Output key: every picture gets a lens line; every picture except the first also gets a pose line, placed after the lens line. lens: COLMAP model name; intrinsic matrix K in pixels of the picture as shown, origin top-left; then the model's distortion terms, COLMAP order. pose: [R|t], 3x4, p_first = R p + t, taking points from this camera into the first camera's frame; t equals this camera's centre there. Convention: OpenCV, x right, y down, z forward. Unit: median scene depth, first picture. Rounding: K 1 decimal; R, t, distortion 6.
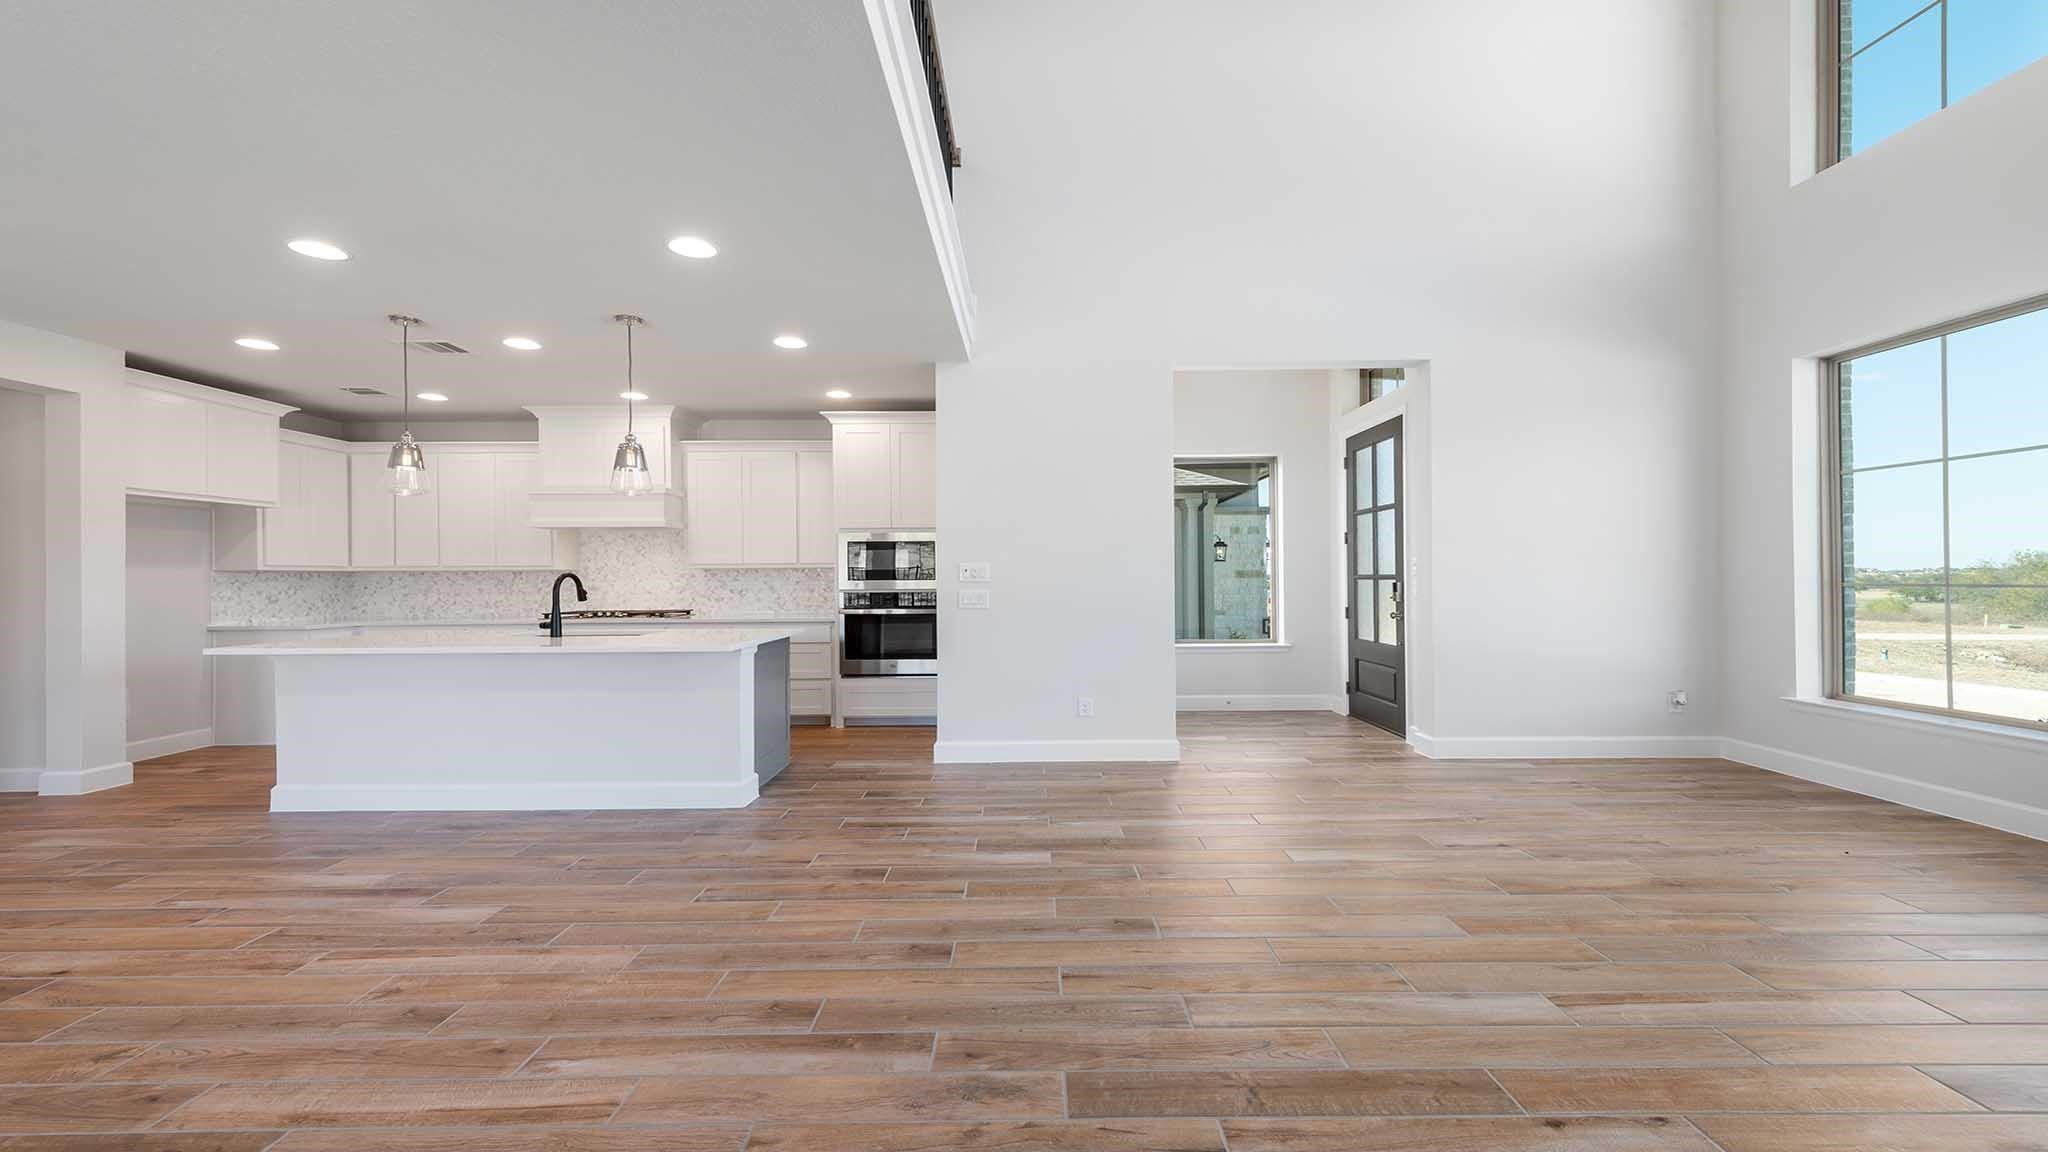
lens RADIAL K [[801.5, 0, 1030.8], [0, 801.5, 572.2], [0, 0, 1]] dist [0.006927, -0.001414]
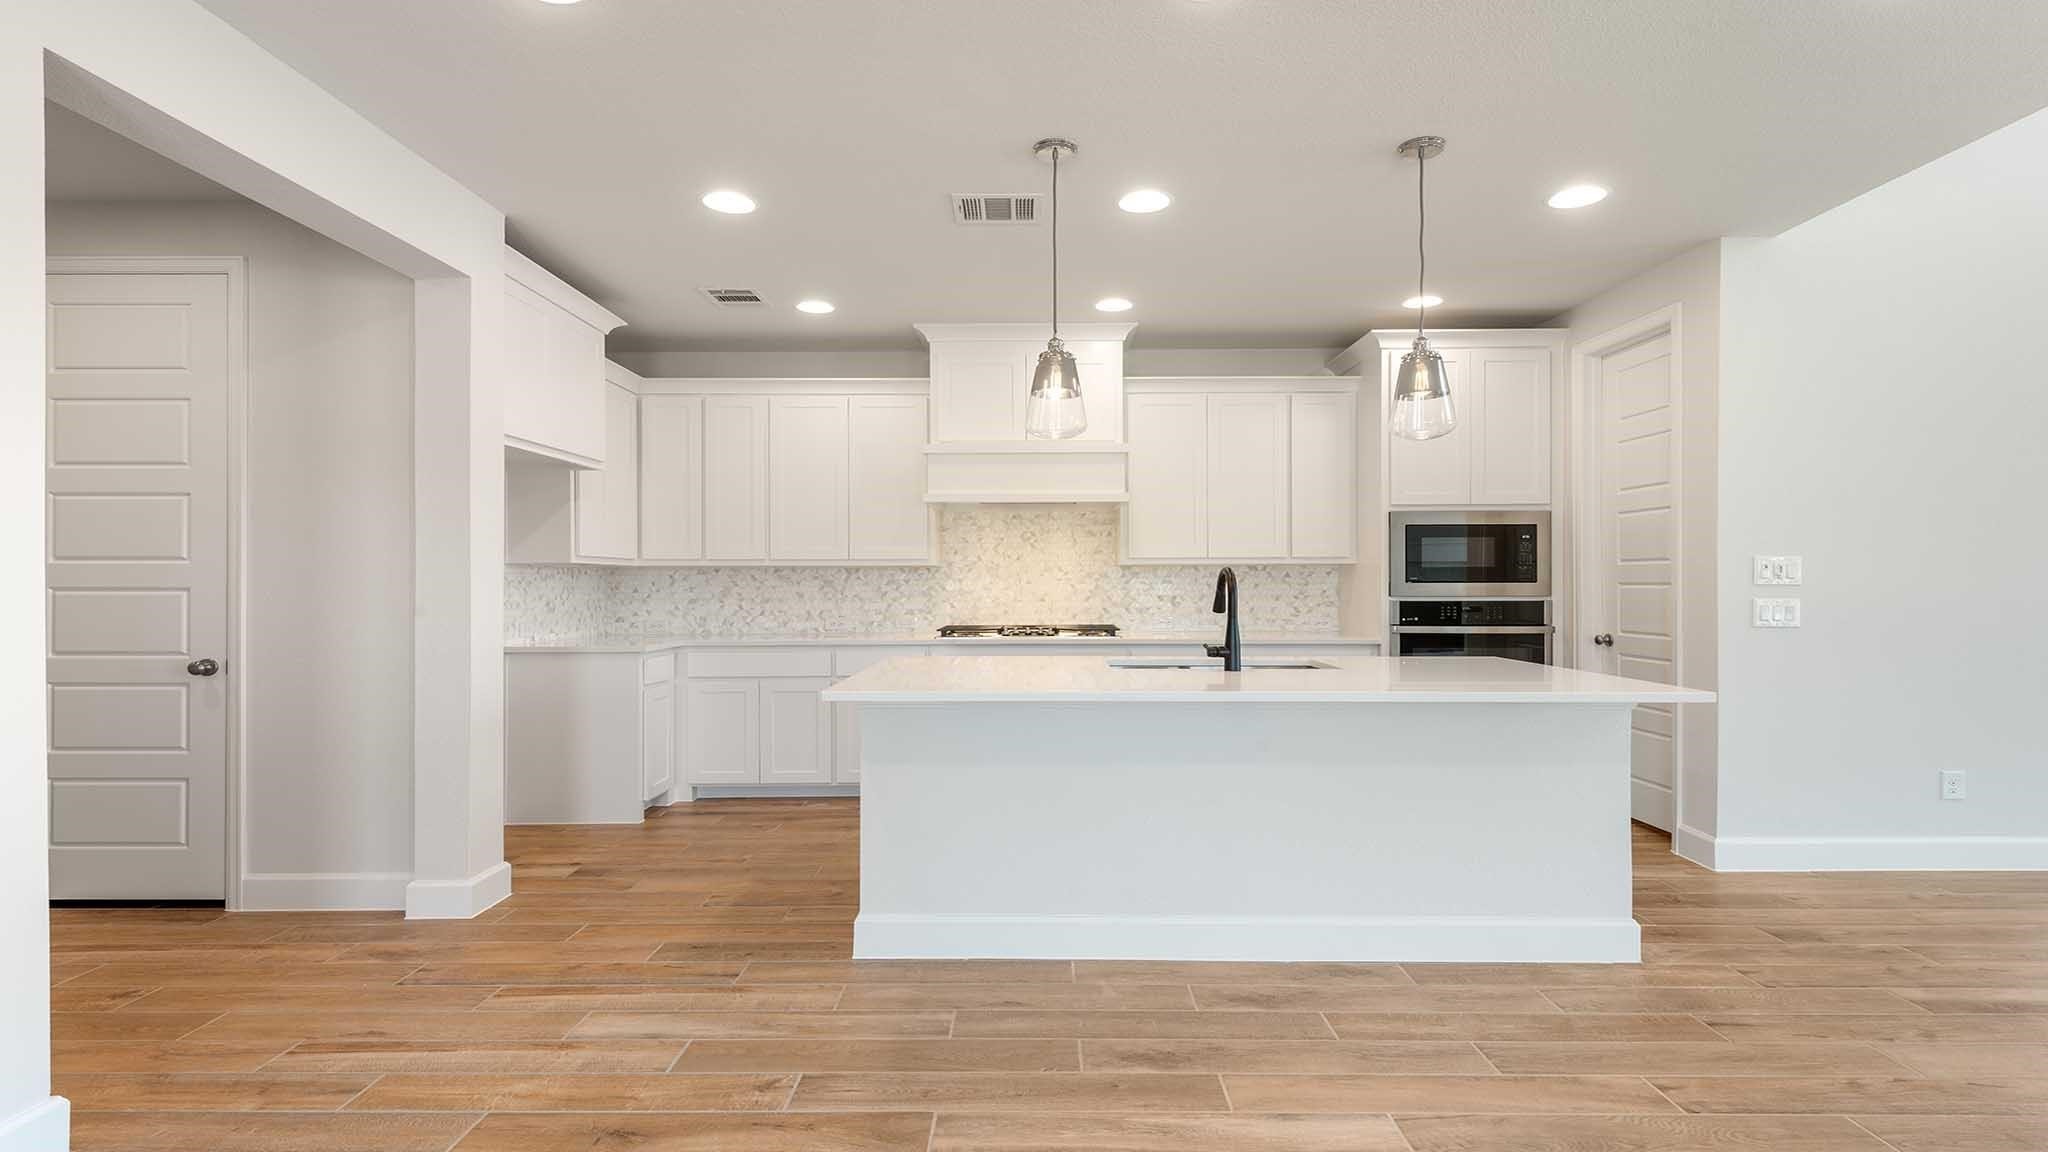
lens RADIAL K [[978.7, 0, 1029.2], [0, 978.7, 578.6], [0, 0, 1]] dist [0.008421, -0.001714]
pose [[0.999899, 0.004972, -0.013296, -0.652292], [-0.004947, 0.999986, 0.001884, 0.008121], [0.013305, -0.001818, 0.999910, 0.215434]]
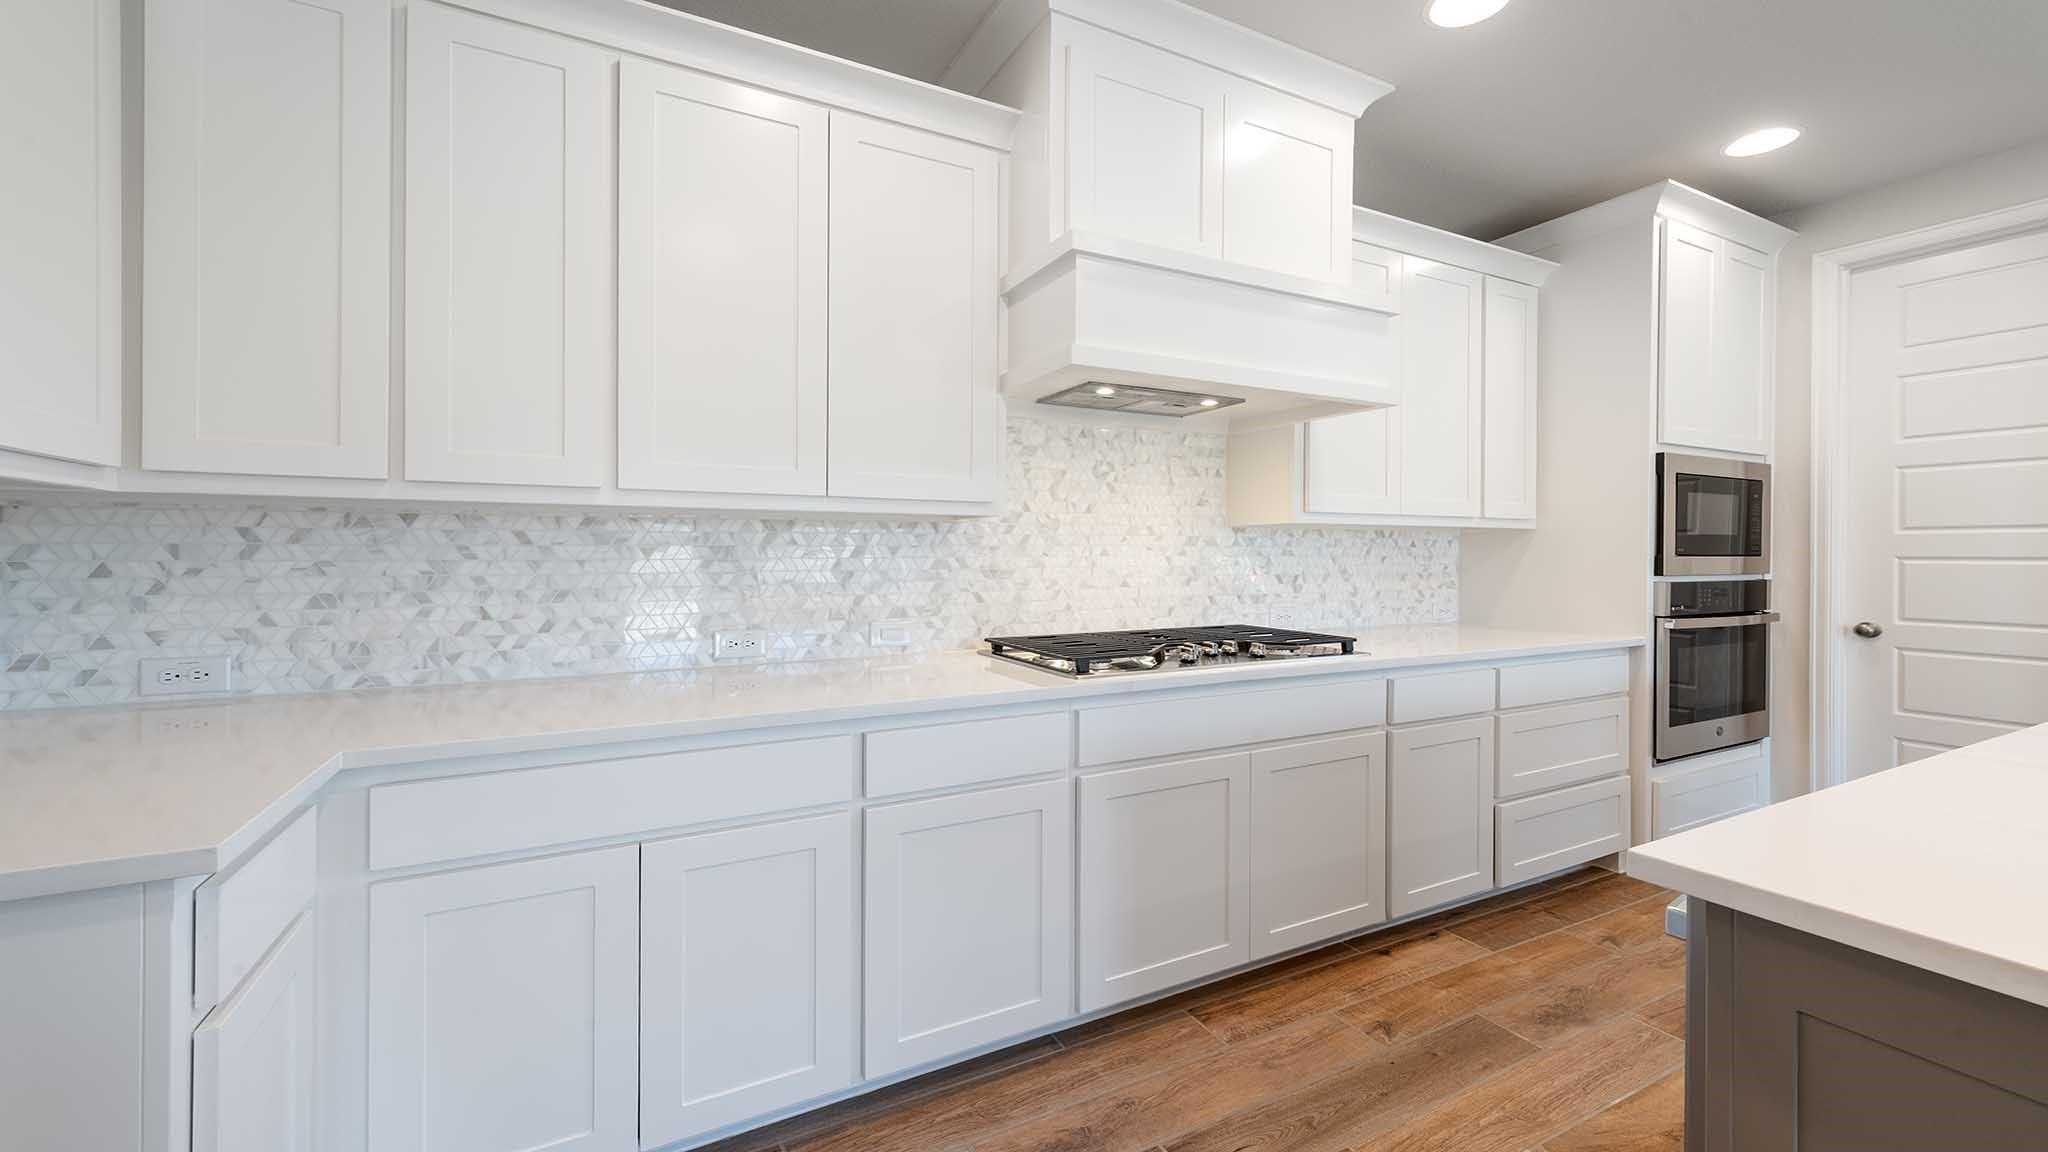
lens RADIAL K [[801.5, 0, 1016.9], [0, 801.5, 546.9], [0, 0, 1]] dist [0.006927, -0.001414]
pose [[0.890809, 0.013695, 0.454172, -0.959377], [-0.012617, 0.999906, -0.005403, 0.014453], [-0.454203, -0.000918, 0.890898, 0.929528]]
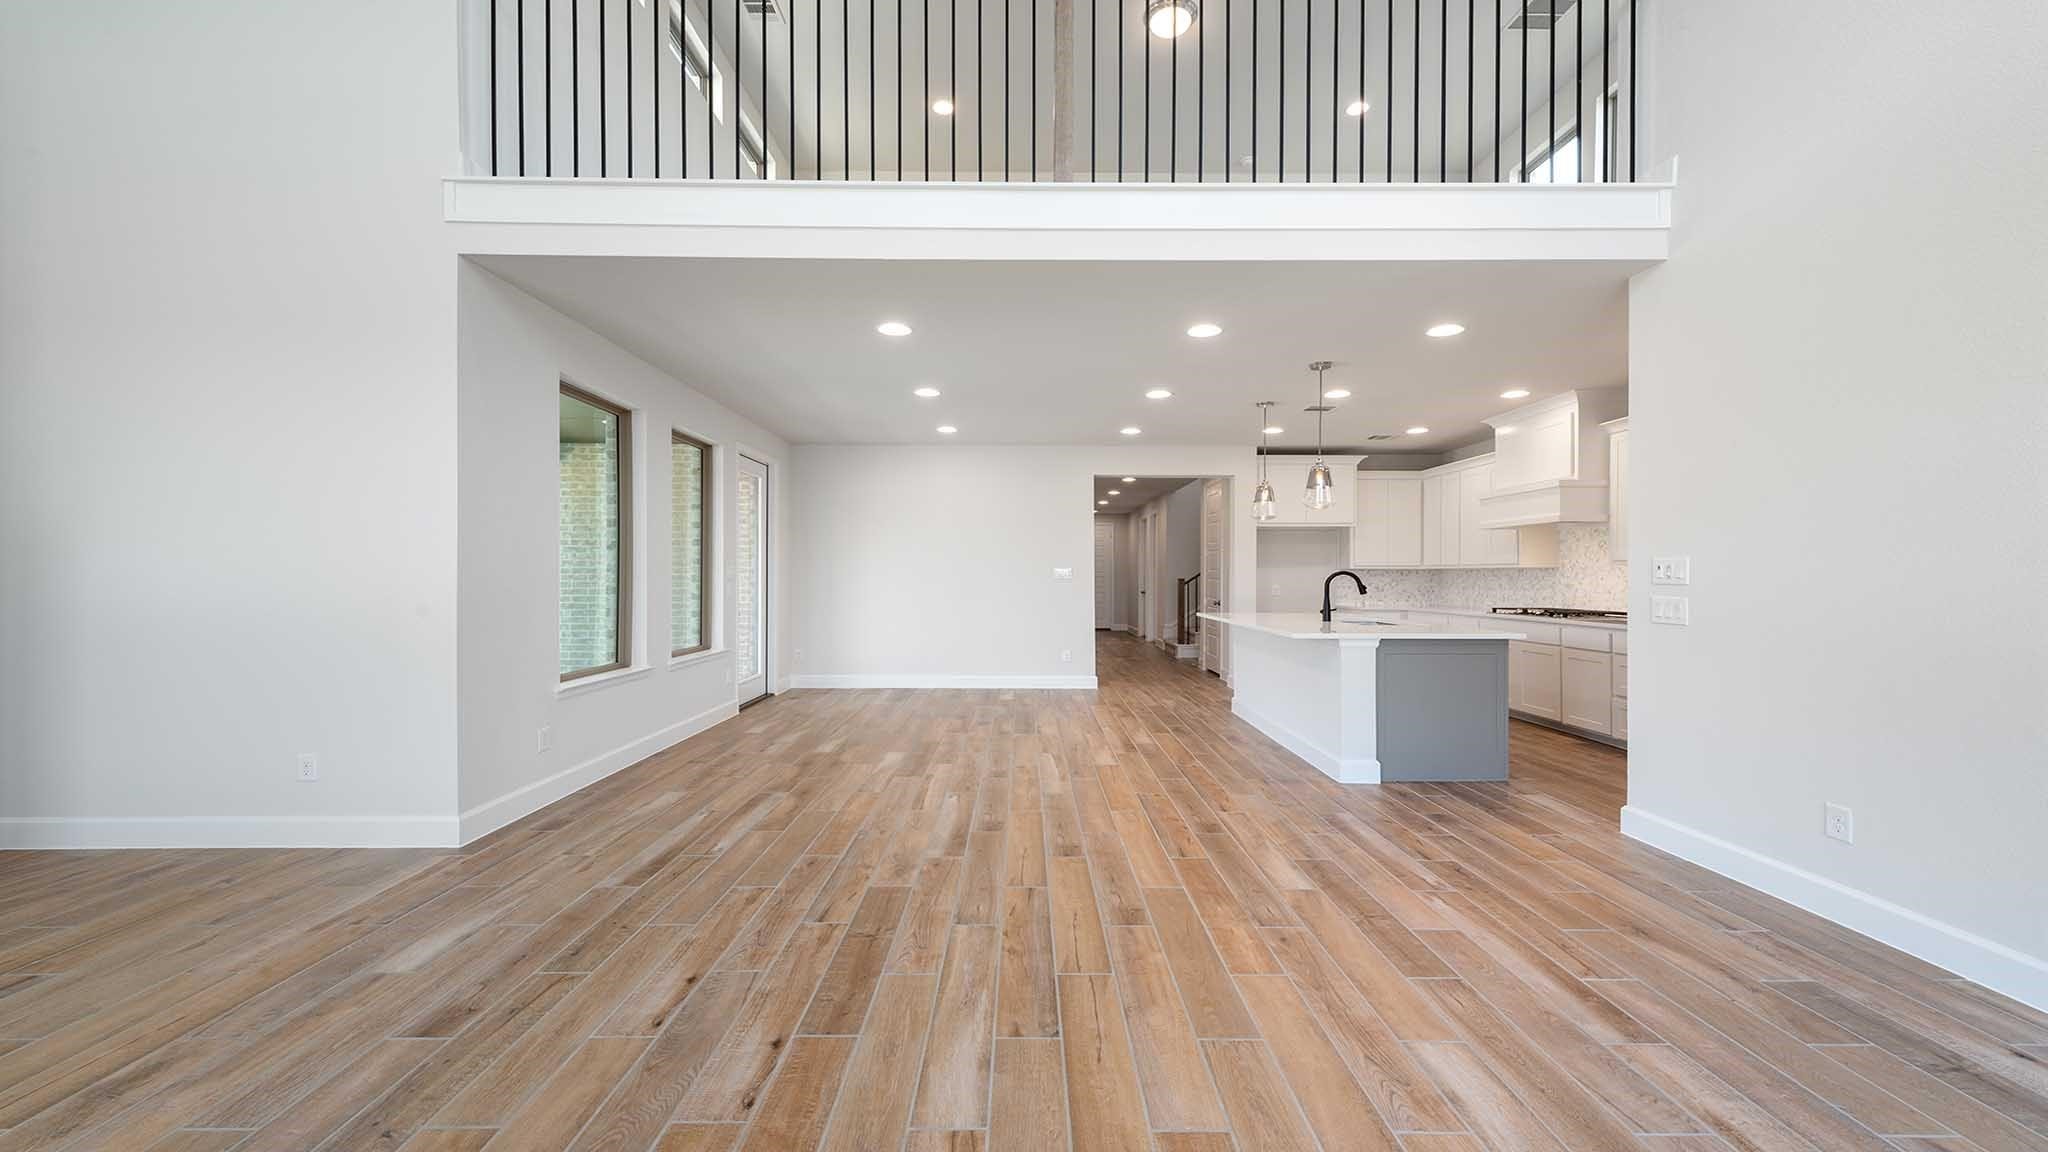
lens RADIAL K [[801.5, 0, 1019.7], [0, 801.5, 582.3], [0, 0, 1]] dist [0.006927, -0.001414]
pose [[-0.004566, 0.014541, -0.999884, 0.608072], [0.003931, 0.999887, 0.014523, -0.001826], [0.999982, -0.003865, -0.004622, 0.456825]]
